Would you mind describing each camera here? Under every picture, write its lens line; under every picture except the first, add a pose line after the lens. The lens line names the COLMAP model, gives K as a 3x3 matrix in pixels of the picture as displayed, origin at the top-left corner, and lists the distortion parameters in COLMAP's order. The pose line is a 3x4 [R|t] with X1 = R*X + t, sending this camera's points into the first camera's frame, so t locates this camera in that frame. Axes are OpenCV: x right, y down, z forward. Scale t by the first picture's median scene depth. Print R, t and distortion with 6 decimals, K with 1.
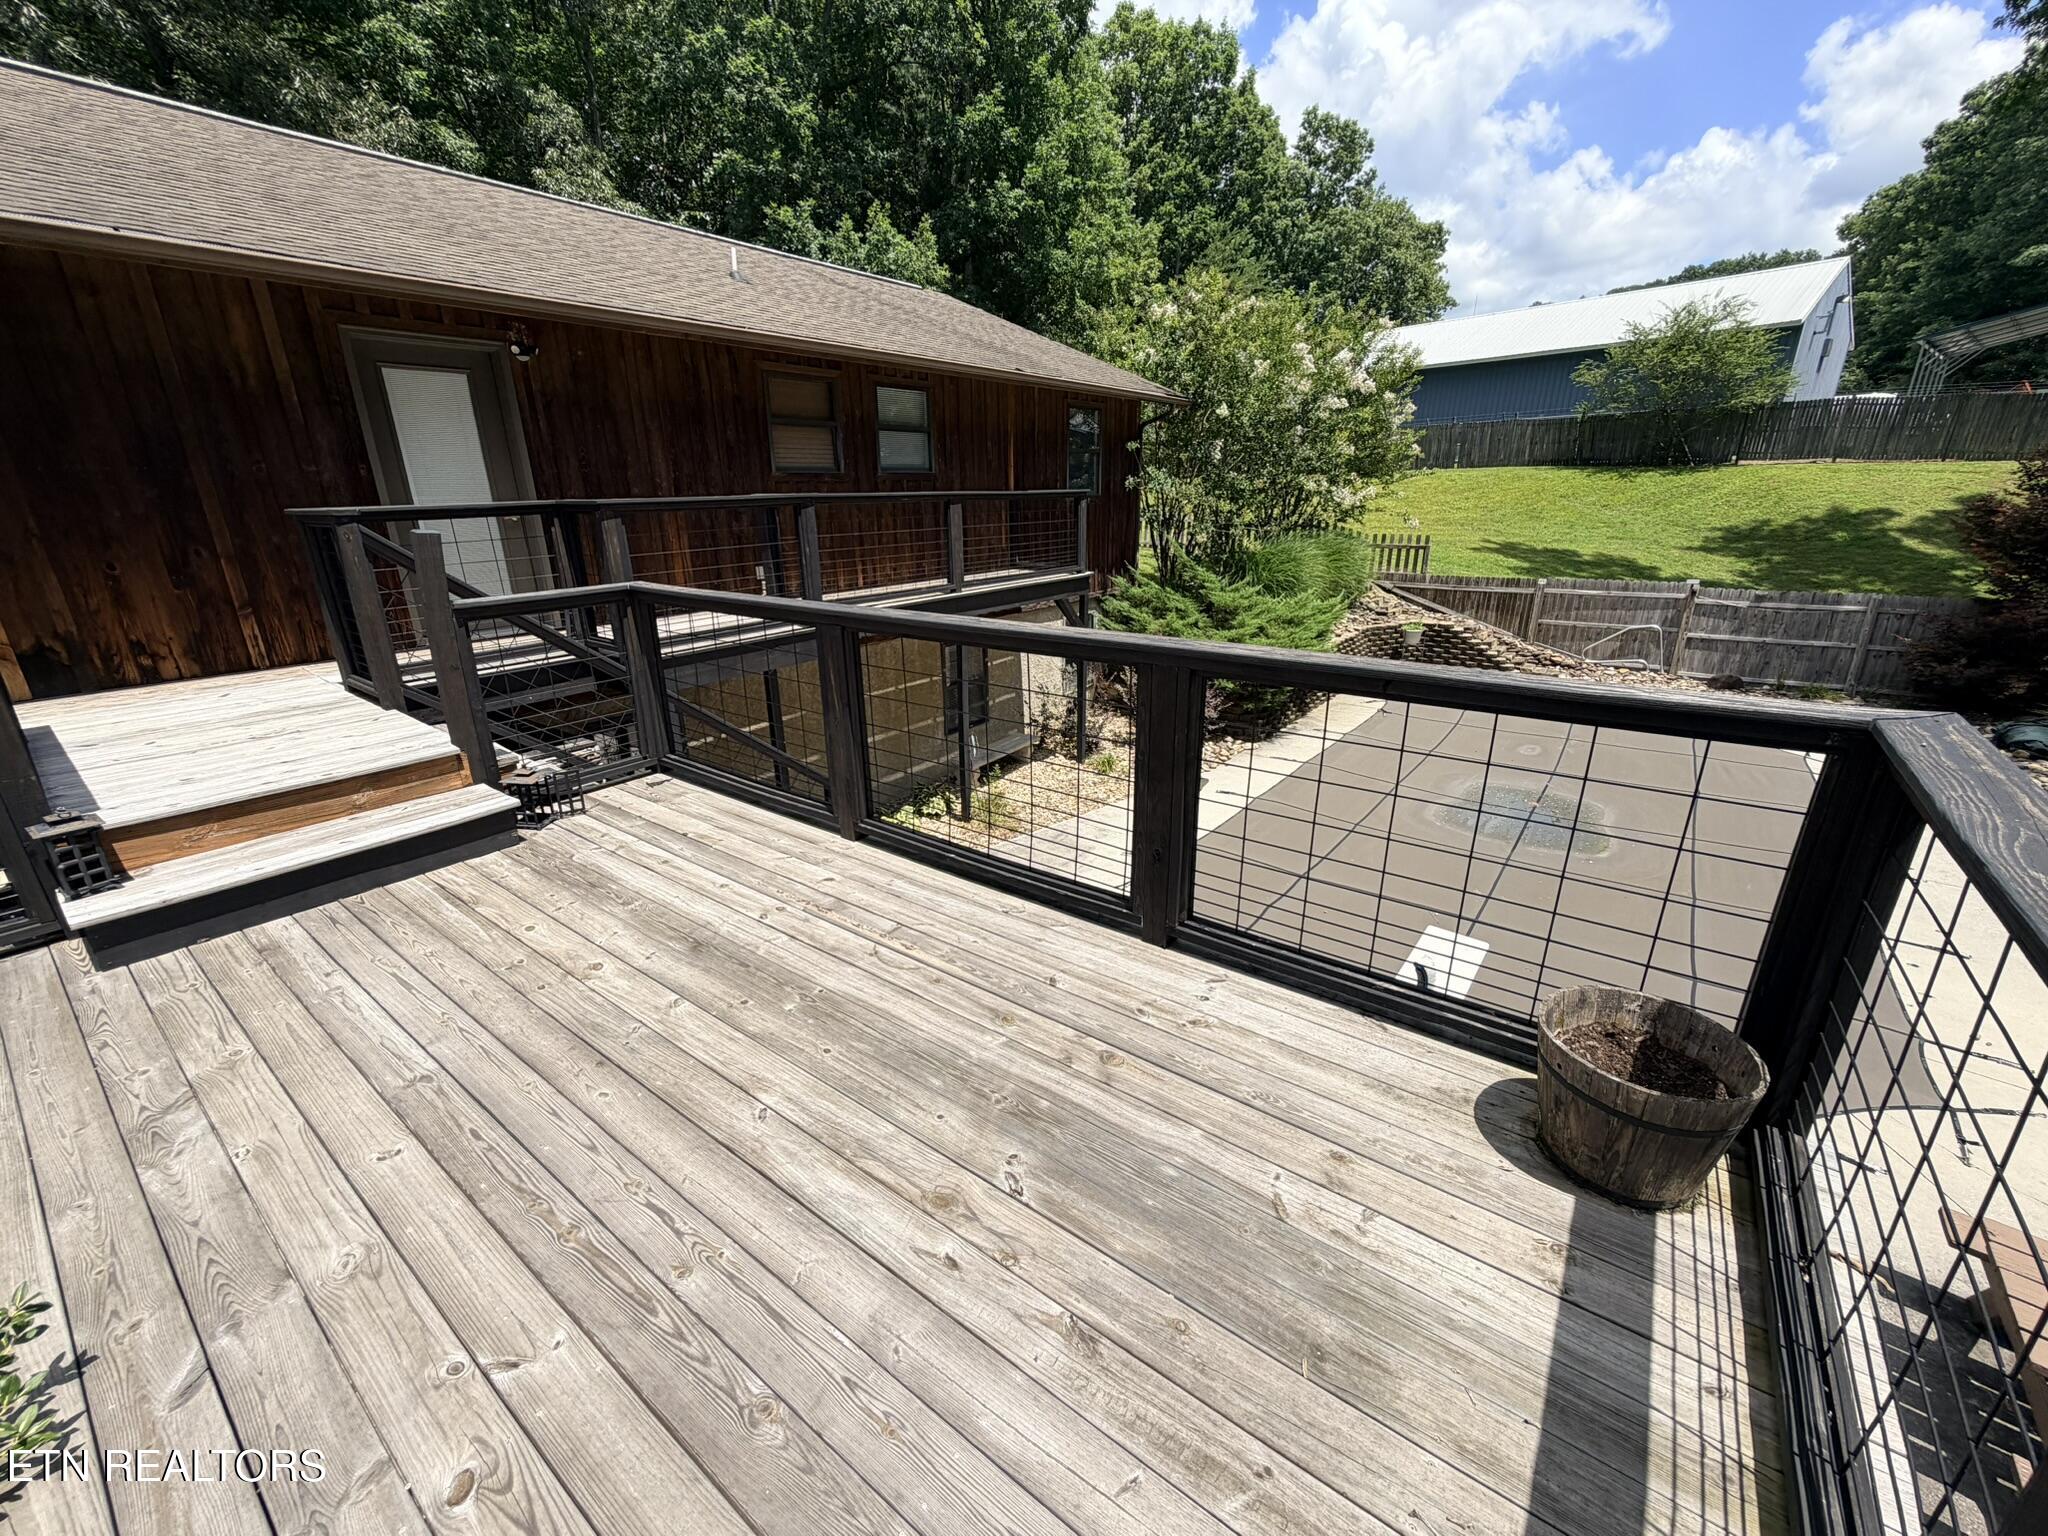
lens RADIAL K [[814.8, 0, 1016.2], [0, 814.8, 768.0], [0, 0, 1]] dist [0.000443, -0.000064]
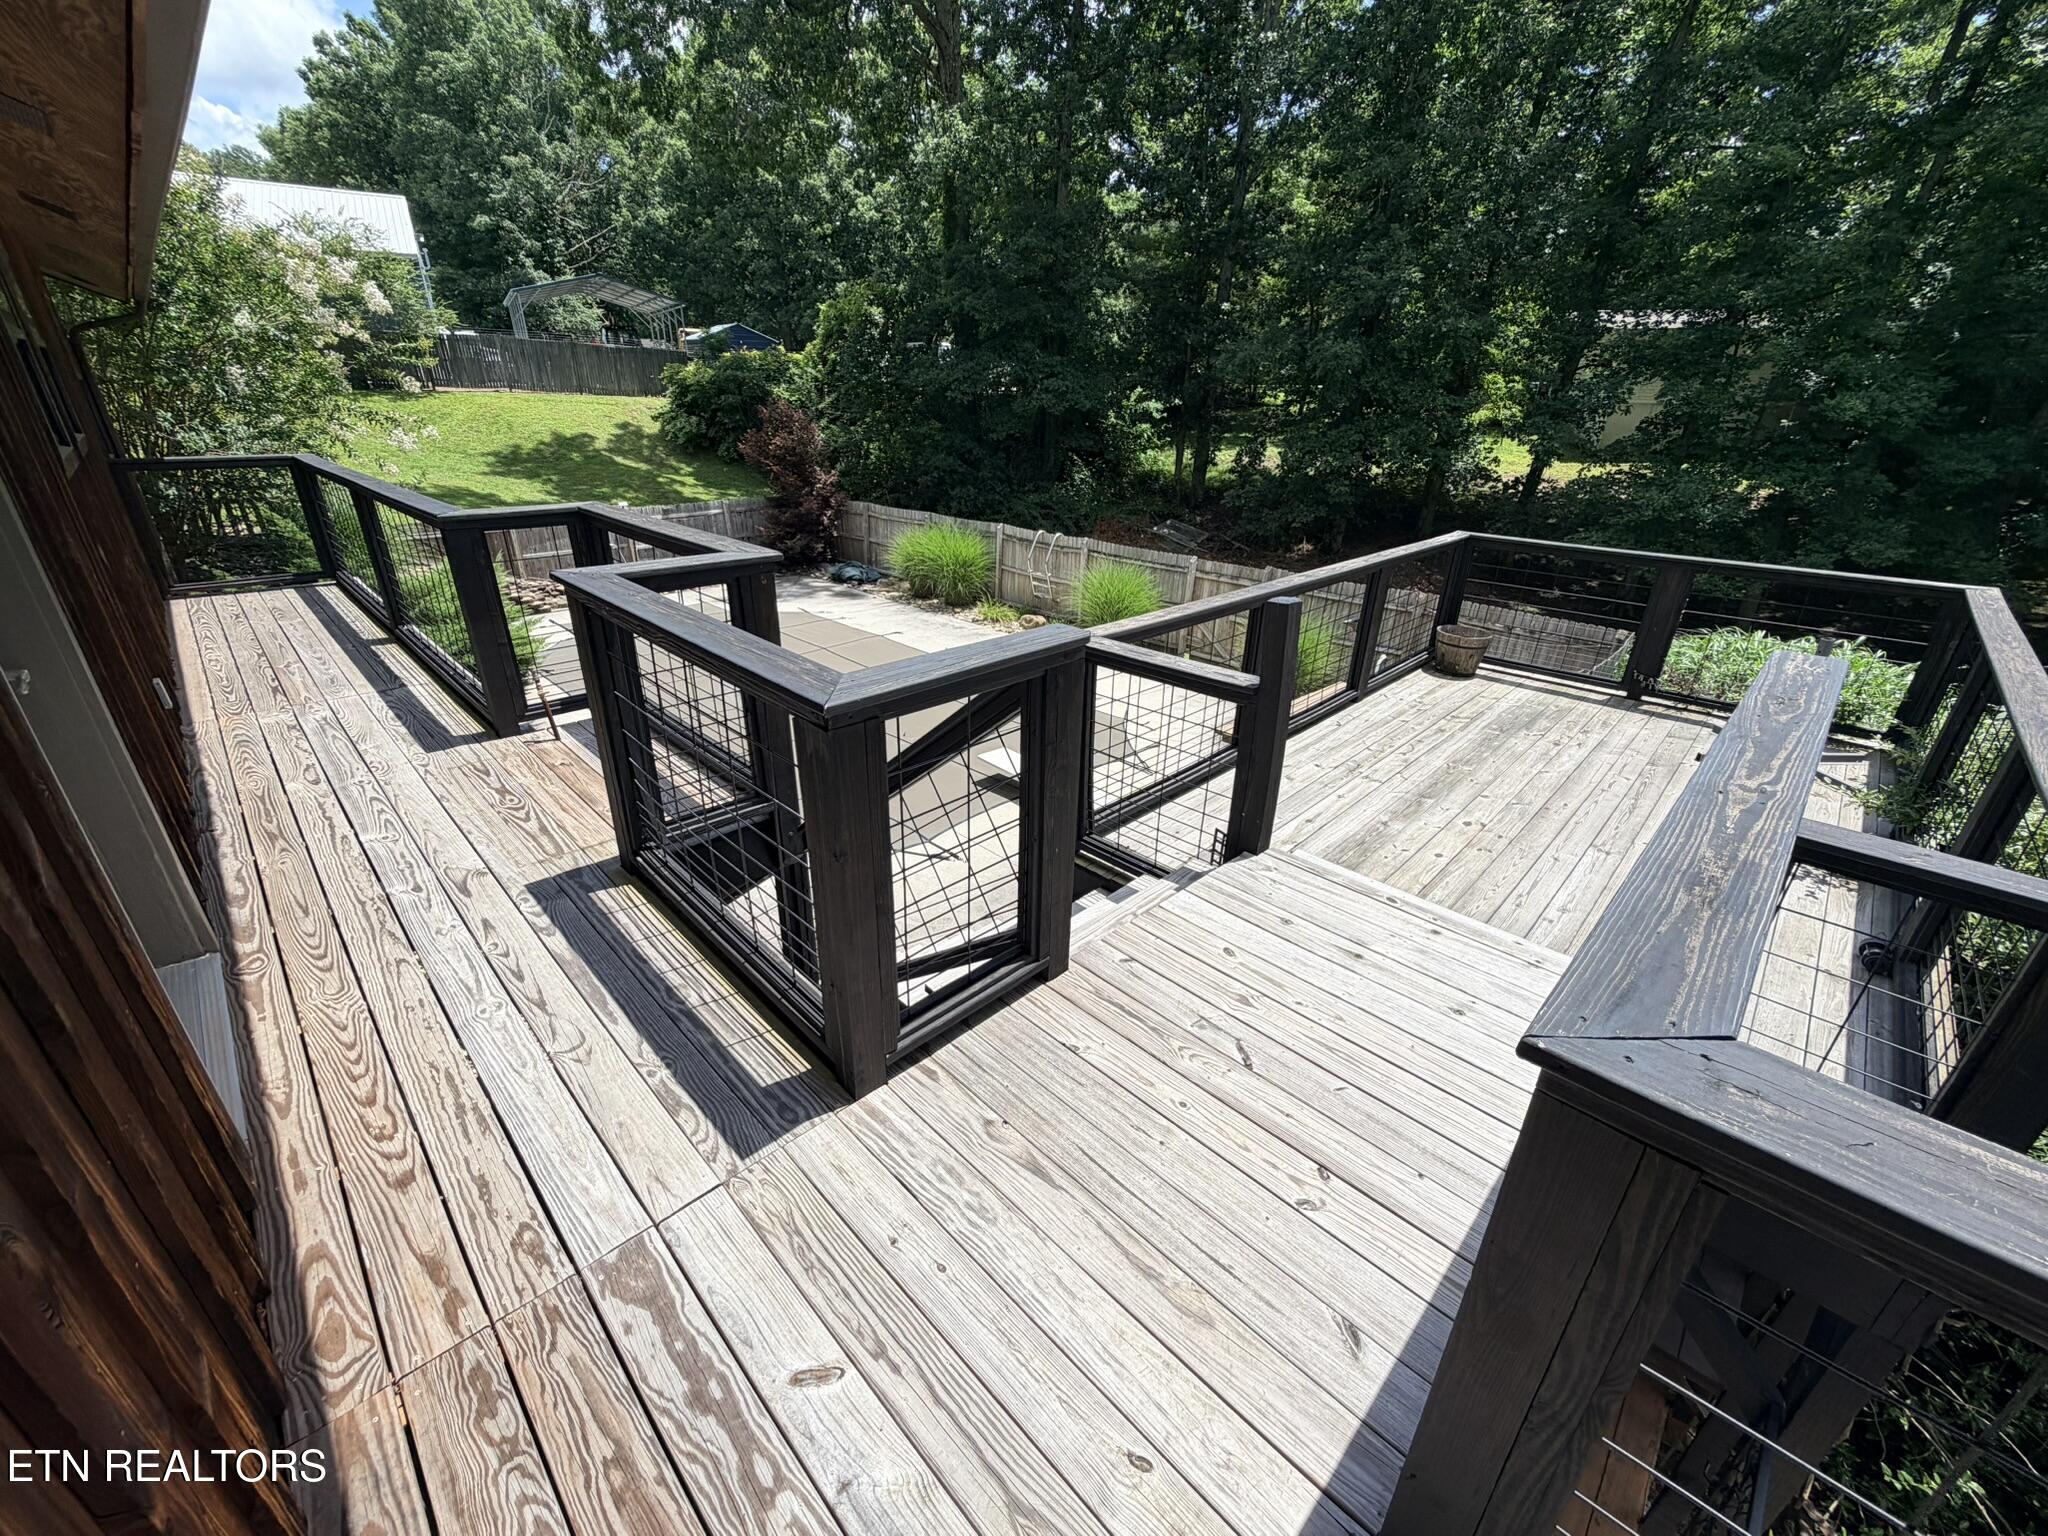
lens RADIAL K [[814.8, 0, 1016.2], [0, 814.8, 768.0], [0, 0, 1]] dist [0.000443, -0.000064]
pose [[0.136737, -0.392837, 0.909385, -0.582132], [0.305427, 0.890003, 0.338540, -0.185005], [-0.942347, 0.231460, 0.241680, 0.411182]]
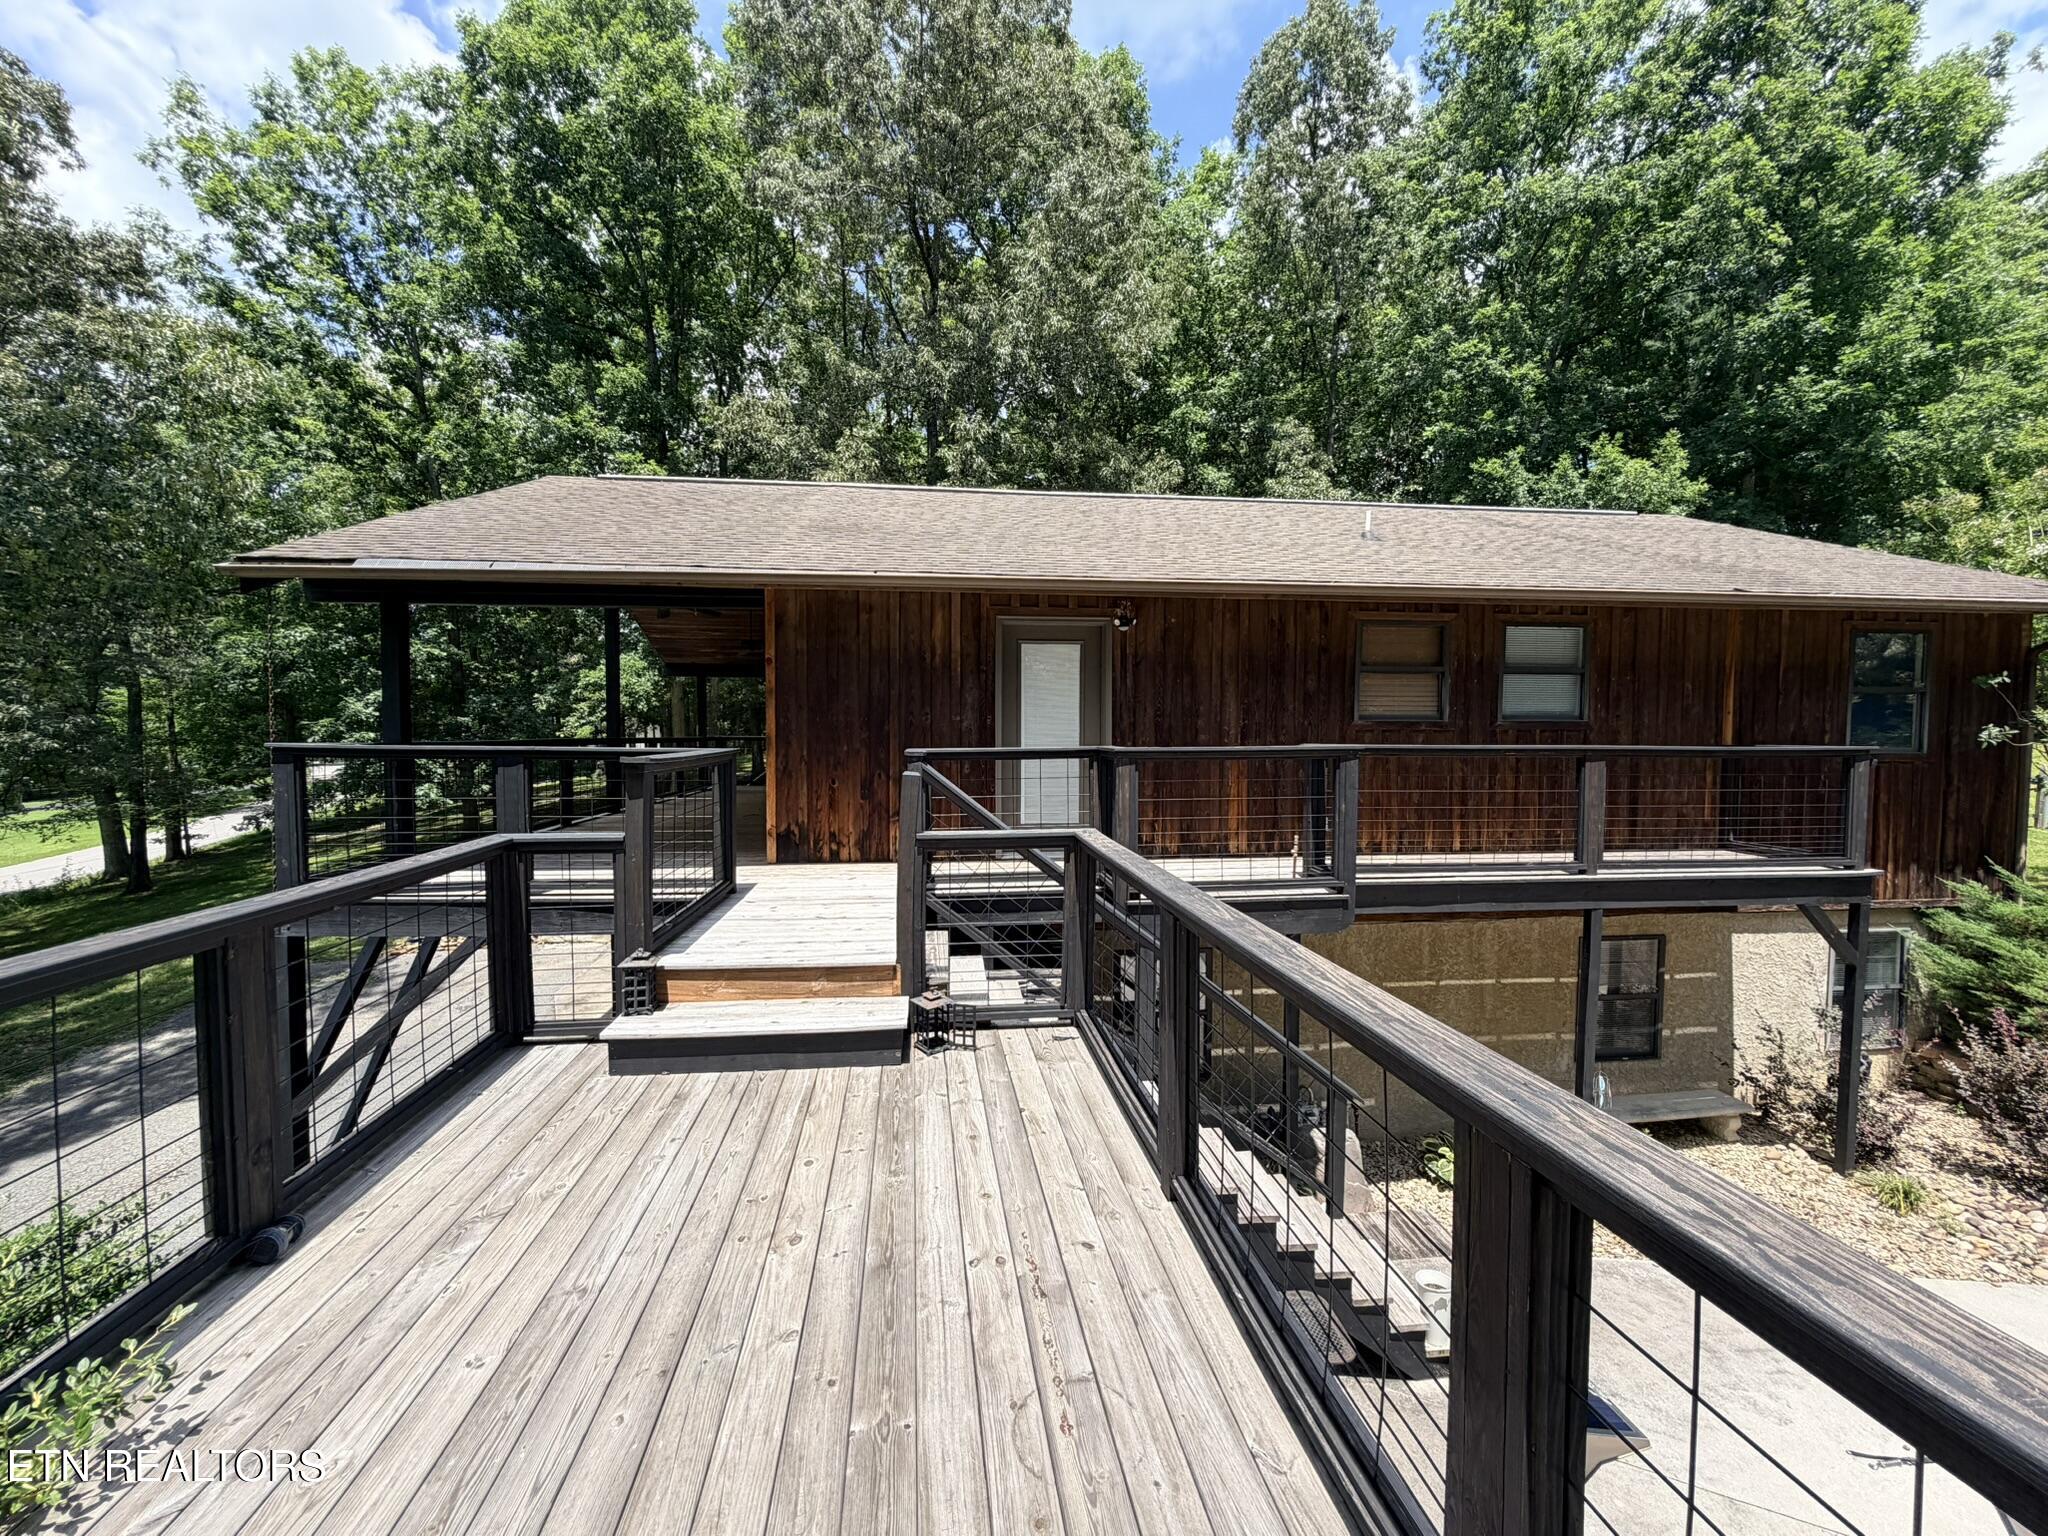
lens RADIAL K [[814.8, 0, 1016.2], [0, 814.8, 768.0], [0, 0, 1]] dist [0.000443, -0.000064]
pose [[0.698506, 0.048198, -0.713979, 0.085358], [-0.244528, 0.953748, -0.174846, -0.048338], [0.672529, 0.296719, 0.677985, 0.112190]]
